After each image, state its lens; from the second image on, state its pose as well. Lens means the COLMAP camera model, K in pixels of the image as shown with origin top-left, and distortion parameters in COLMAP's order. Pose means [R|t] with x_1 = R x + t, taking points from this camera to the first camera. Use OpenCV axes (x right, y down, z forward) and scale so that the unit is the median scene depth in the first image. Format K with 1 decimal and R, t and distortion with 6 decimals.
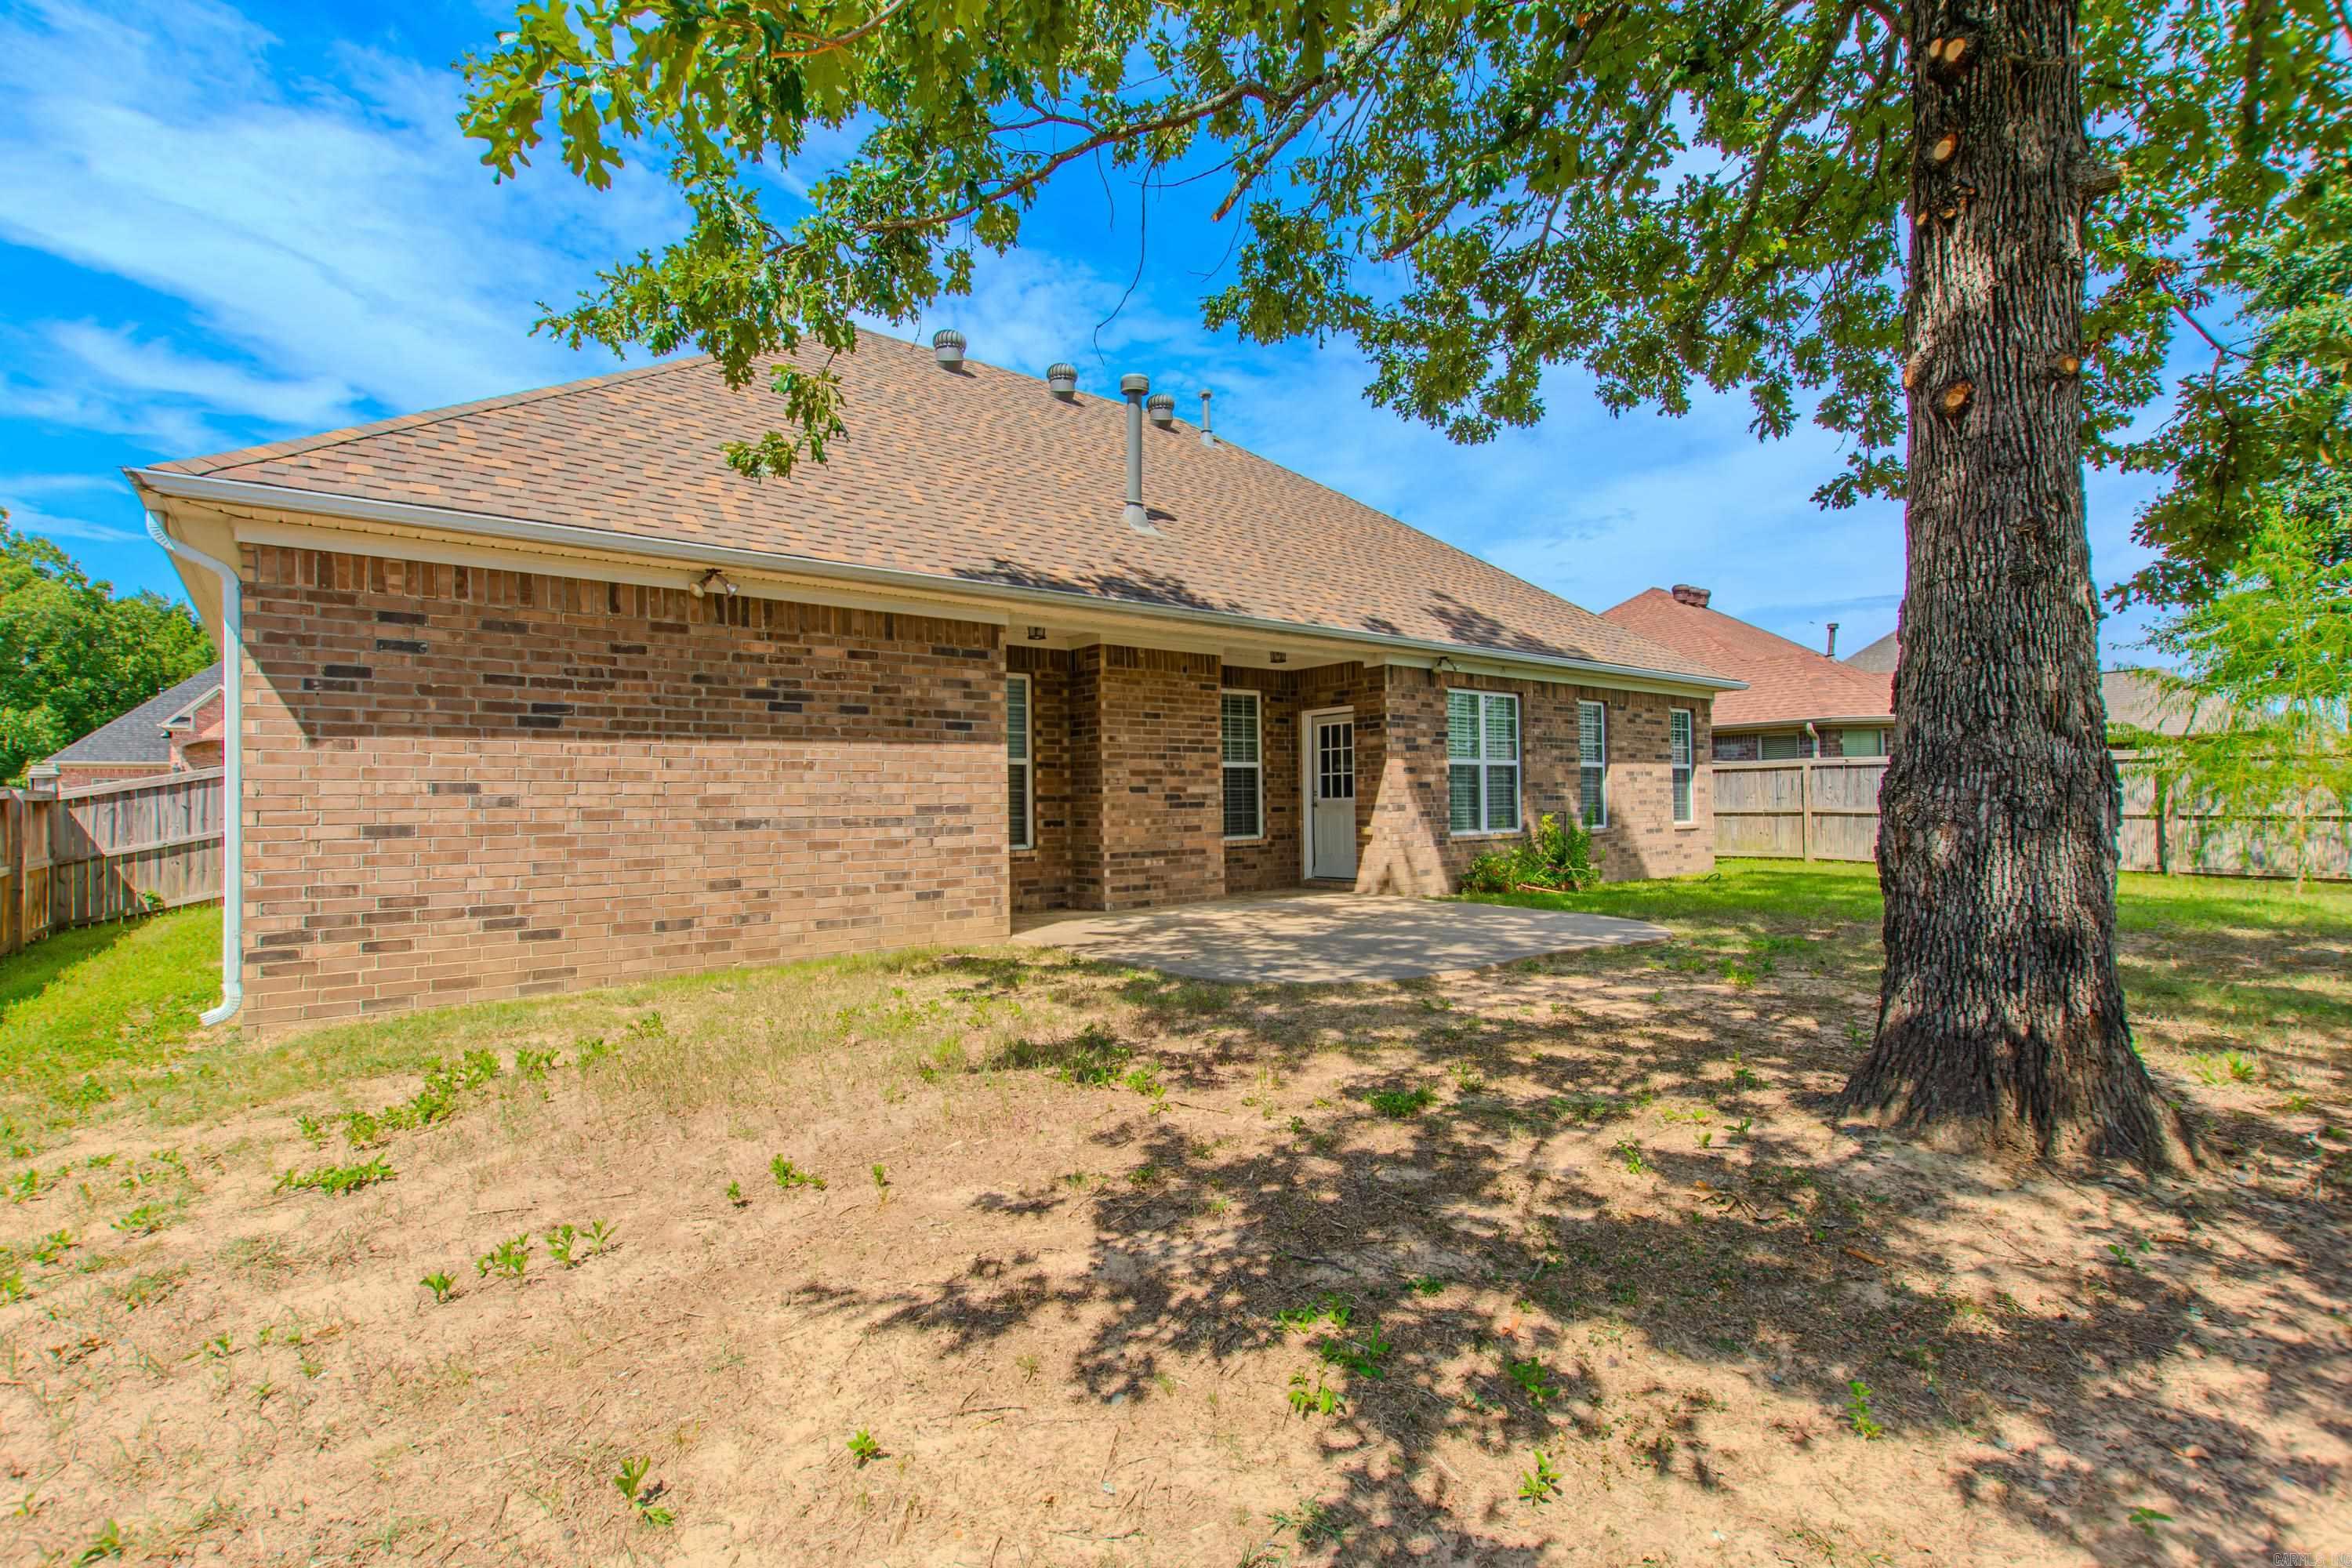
lens RADIAL K [[1070.9, 0, 1178.4], [0, 1070.9, 797.1], [0, 0, 1]] dist [0.005374, -0.000856]
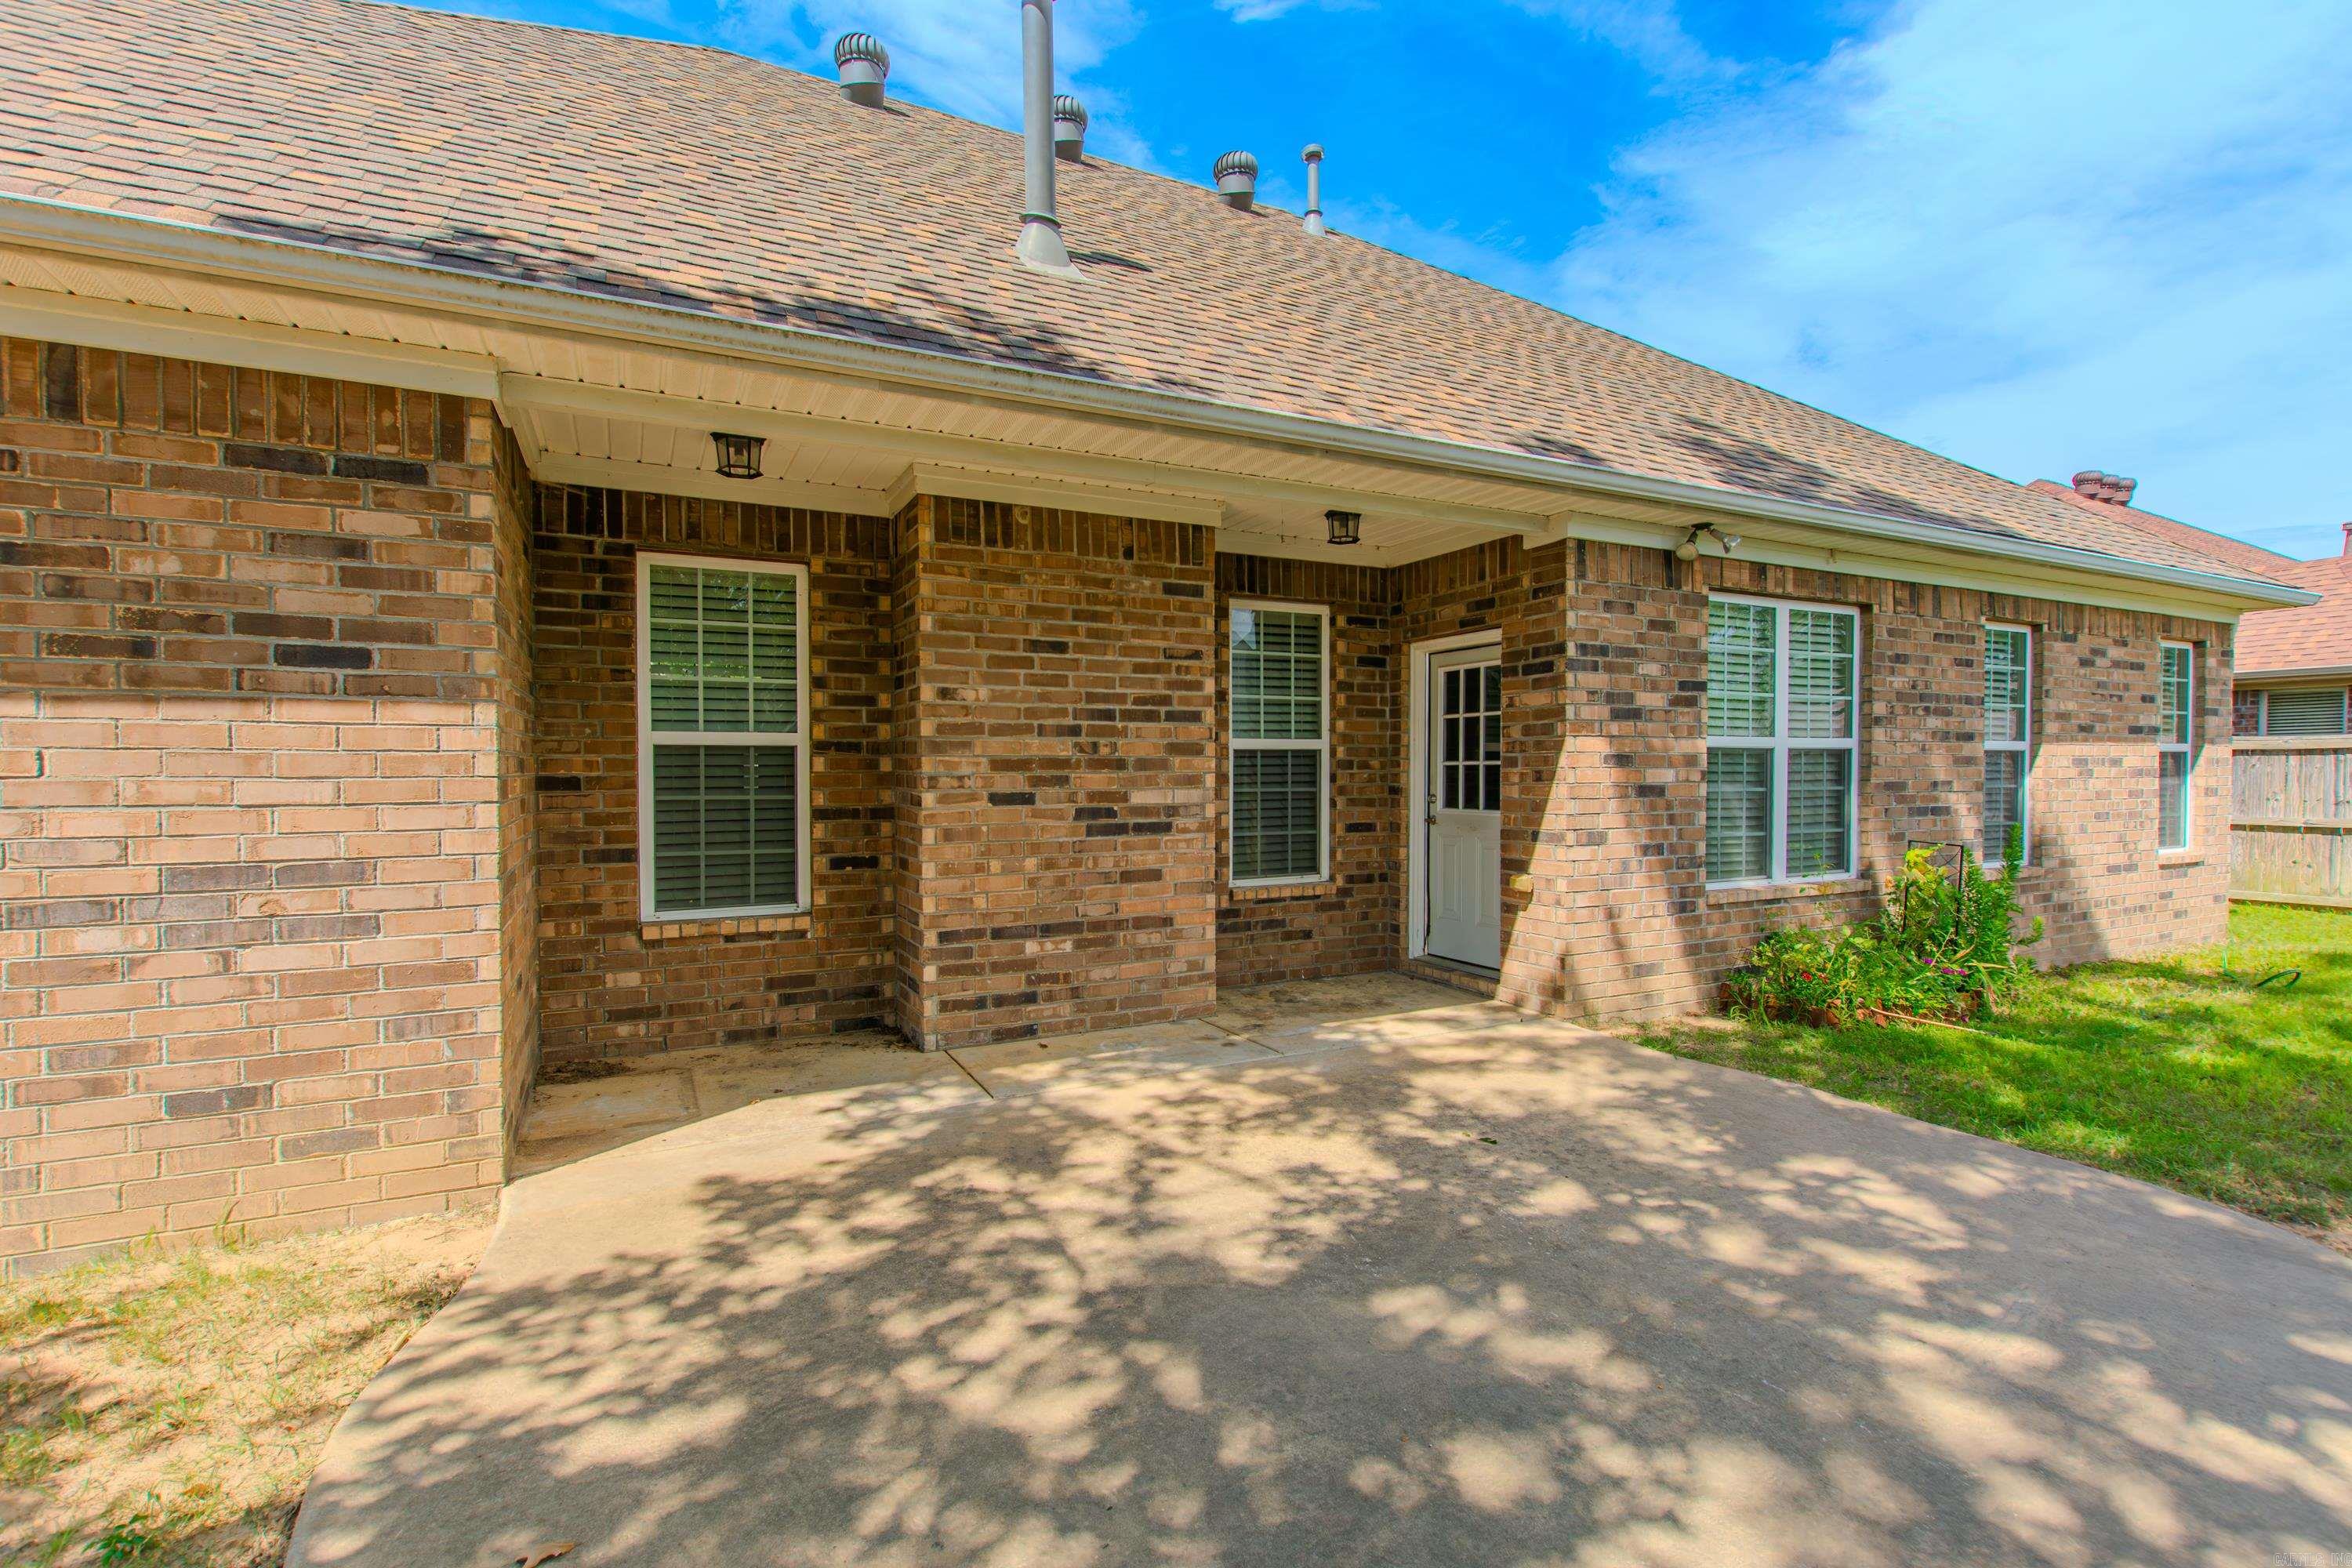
lens RADIAL K [[1070.9, 0, 1178.4], [0, 1070.9, 797.1], [0, 0, 1]] dist [0.005374, -0.000856]
pose [[0.977108, 0.020015, -0.211800, 0.133136], [-0.012291, 0.999213, 0.037725, -0.025860], [0.212388, -0.034258, 0.976585, 0.517497]]
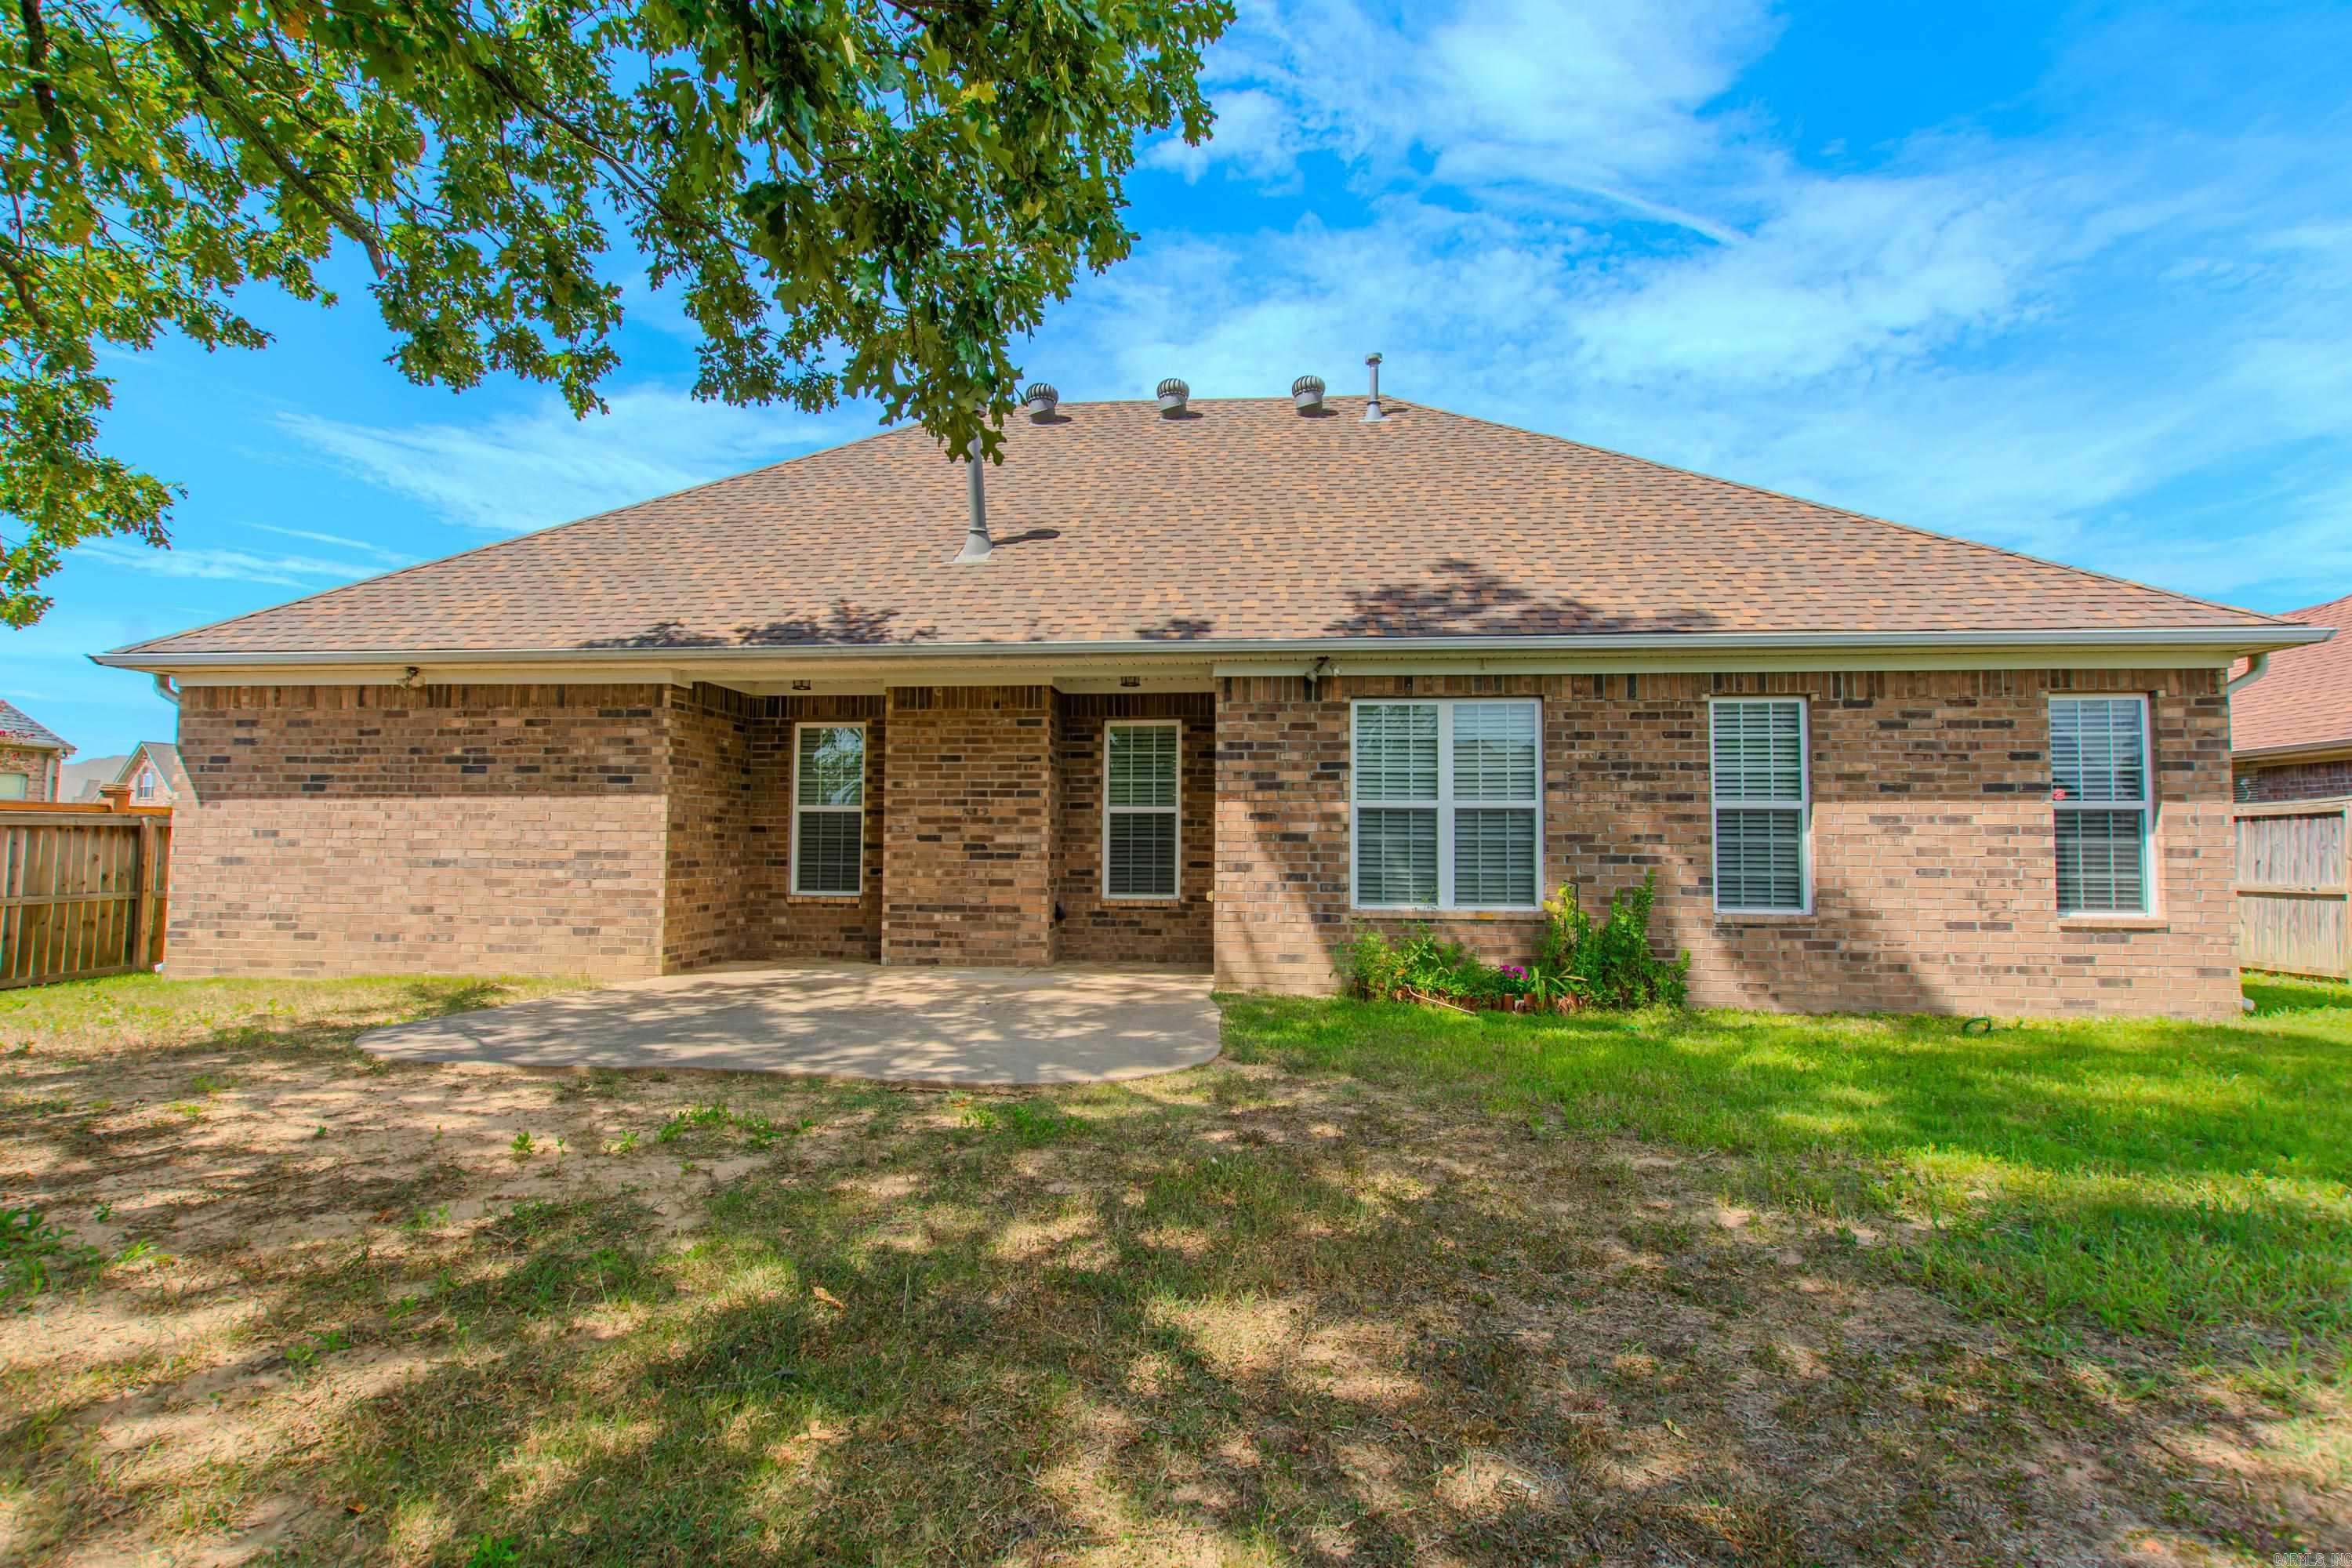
lens RADIAL K [[1070.9, 0, 1178.4], [0, 1070.9, 797.1], [0, 0, 1]] dist [0.005374, -0.000856]
pose [[0.715494, -0.012113, -0.698514, 0.735014], [-0.012348, 0.999474, -0.029980, -0.016715], [0.698510, 0.030075, 0.714968, 0.461880]]
